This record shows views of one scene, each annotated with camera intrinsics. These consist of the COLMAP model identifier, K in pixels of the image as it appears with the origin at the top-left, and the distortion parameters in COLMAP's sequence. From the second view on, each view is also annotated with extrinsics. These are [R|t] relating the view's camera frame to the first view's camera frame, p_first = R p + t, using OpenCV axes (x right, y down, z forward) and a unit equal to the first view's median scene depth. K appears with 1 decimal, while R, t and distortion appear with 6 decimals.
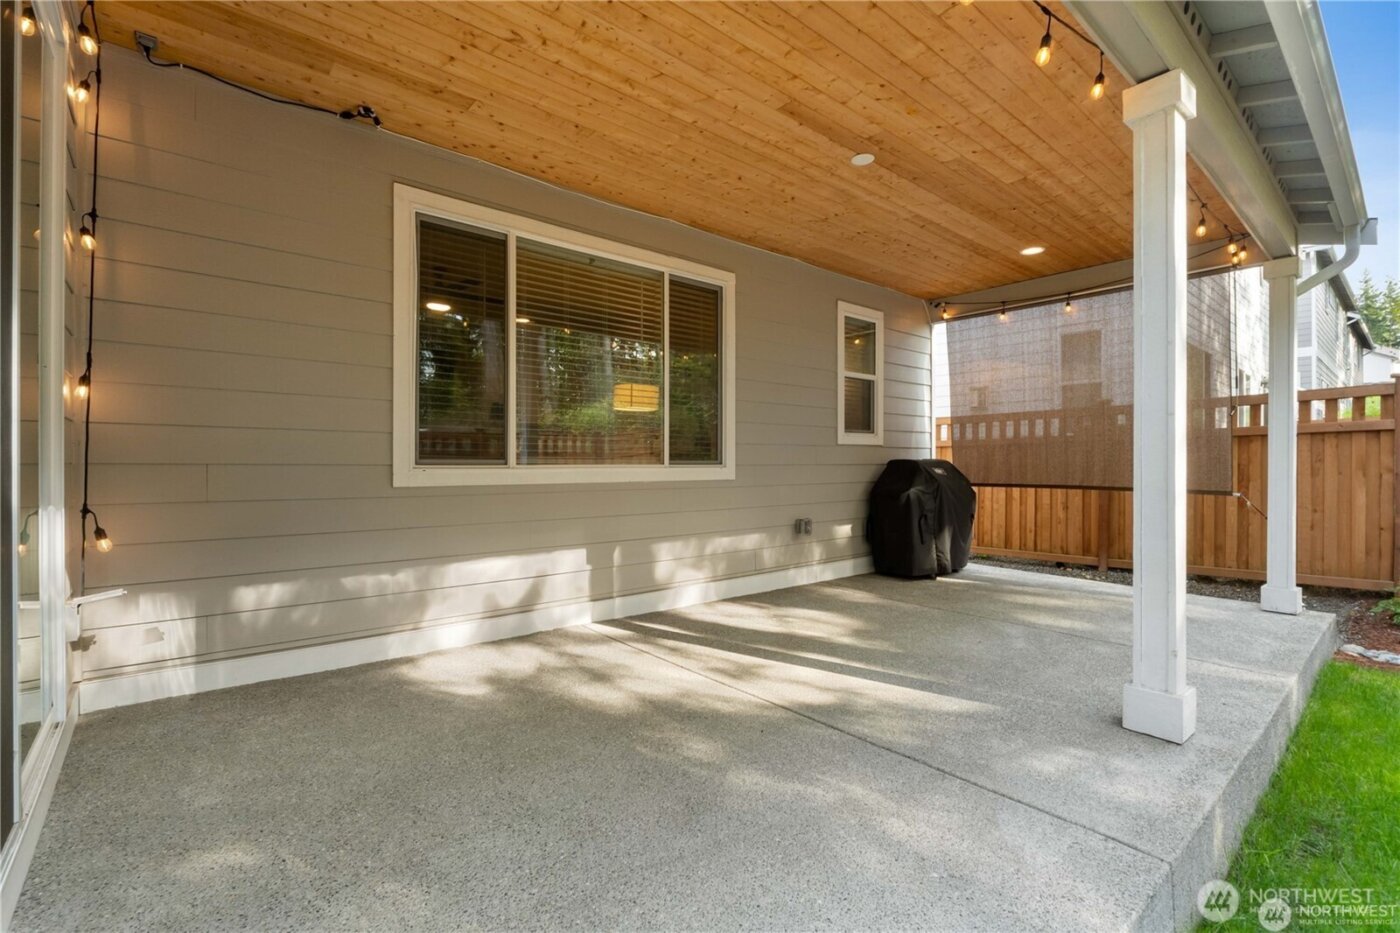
lens RADIAL K [[630.2, 0, 705.9], [0, 630.2, 460.9], [0, 0, 1]] dist [-0.001829, 0.000263]
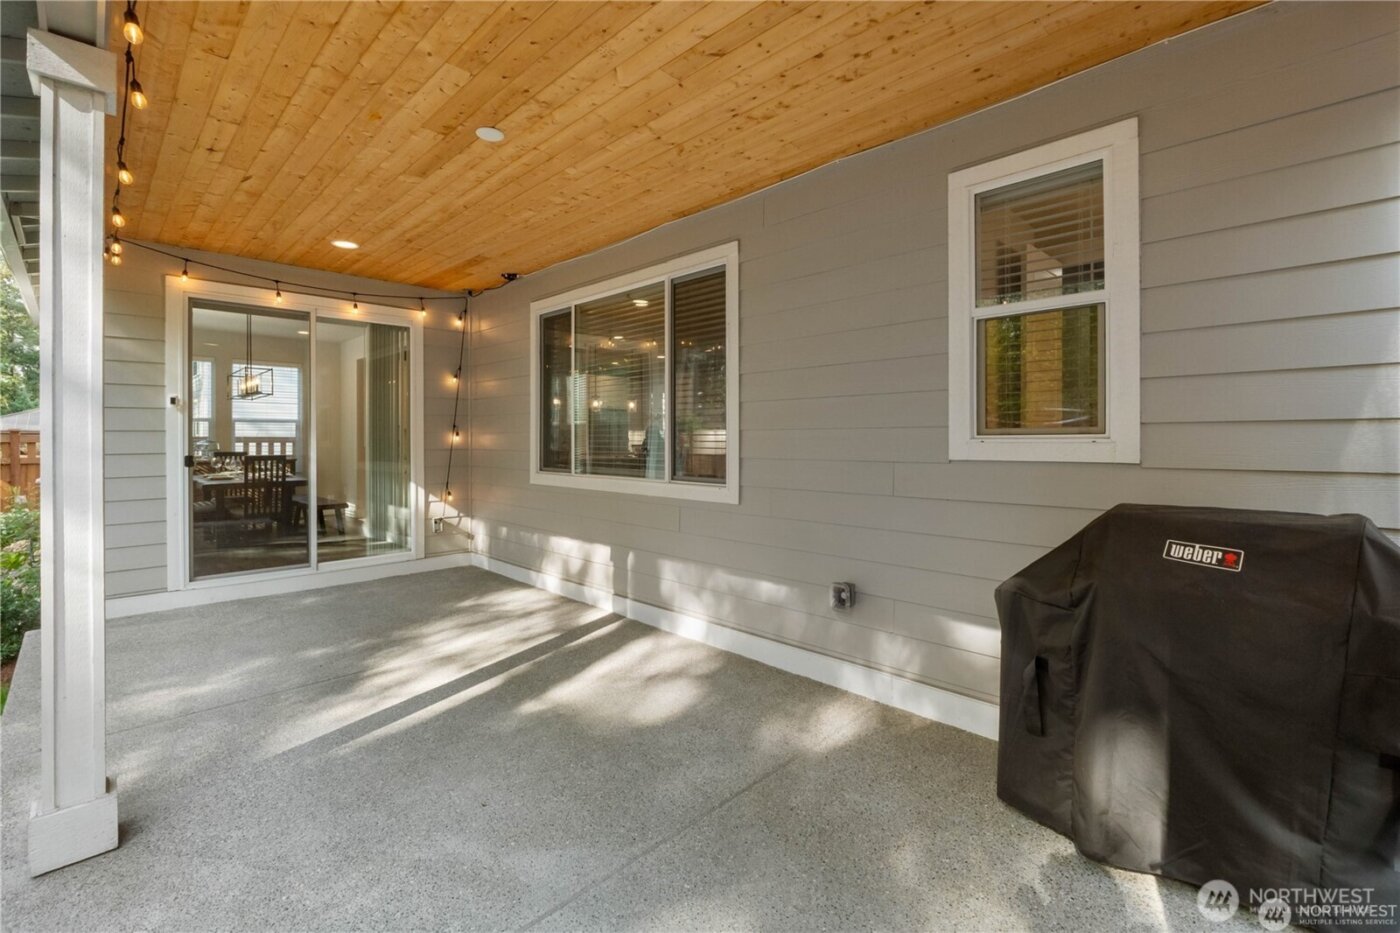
lens RADIAL K [[639.0, 0, 731.2], [0, 639.0, 440.3], [0, 0, 1]] dist [-0.006119, -0.000133]
pose [[0.077311, 0.005203, -0.996993, 0.848898], [0.004484, 0.999974, 0.005566, -0.055347], [0.996997, -0.004901, 0.077286, 0.946617]]
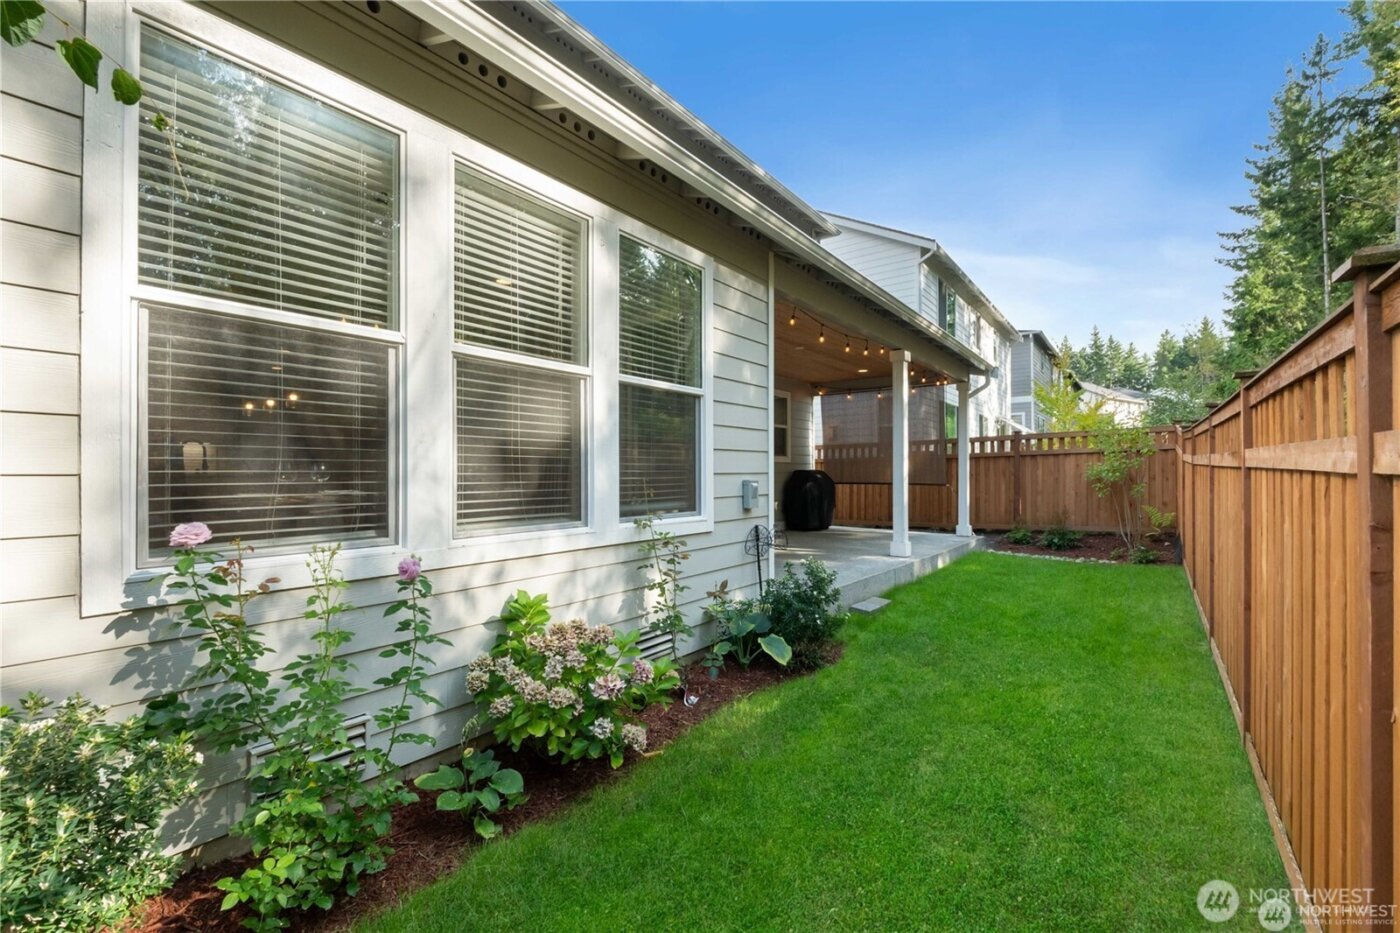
lens RADIAL K [[597.1, 0, 689.4], [0, 597.1, 469.2], [0, 0, 1]] dist [-0.002412, -0.000103]
pose [[0.980872, -0.003756, 0.194620, -0.502435], [0.004963, 0.999971, -0.005716, 0.006426], [-0.194593, 0.006572, 0.980862, -0.962003]]
